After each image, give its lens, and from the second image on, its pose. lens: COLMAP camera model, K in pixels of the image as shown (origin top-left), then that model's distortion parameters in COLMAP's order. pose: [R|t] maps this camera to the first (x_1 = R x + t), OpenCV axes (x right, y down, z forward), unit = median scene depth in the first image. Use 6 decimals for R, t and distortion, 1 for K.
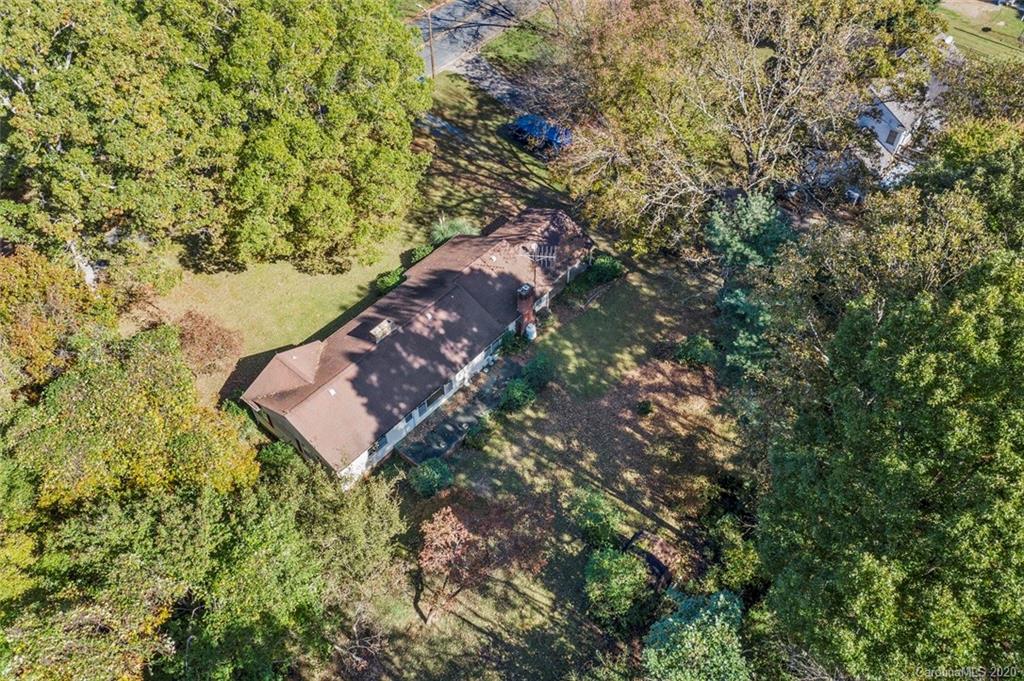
lens RADIAL K [[810.7, 0, 509.2], [0, 810.7, 349.2], [0, 0, 1]] dist [0.064499, -0.001376]
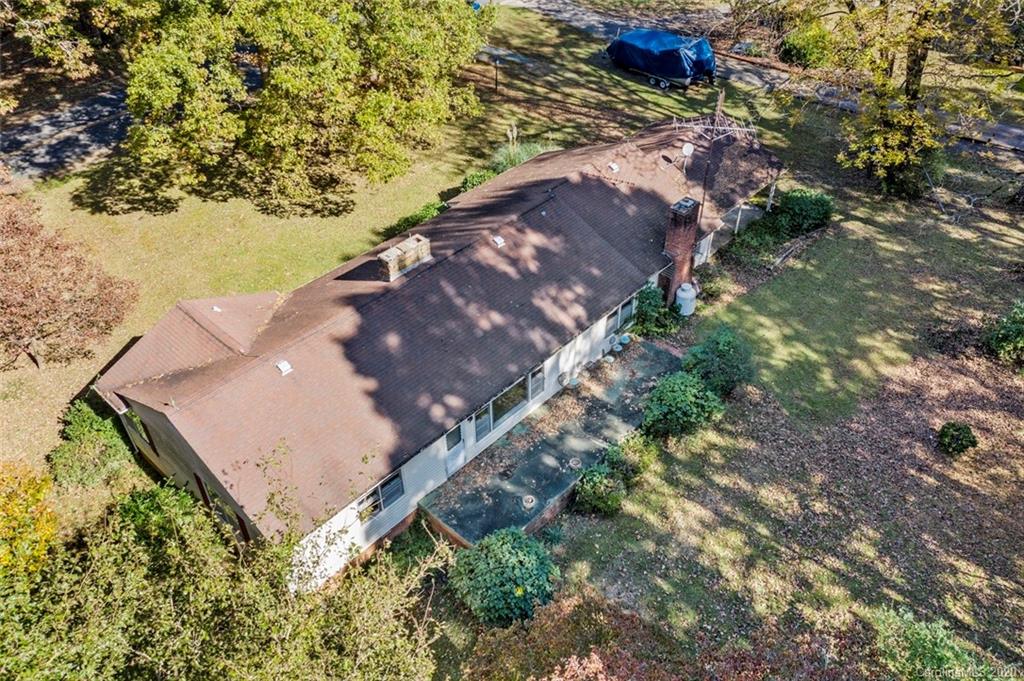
lens RADIAL K [[810.7, 0, 521.2], [0, 810.7, 330.3], [0, 0, 1]] dist [0.064499, -0.001376]
pose [[0.999850, 0.015138, -0.008418, -0.081178], [-0.016401, 0.983725, -0.178931, 0.098823], [0.005572, 0.179043, 0.983826, 0.491753]]
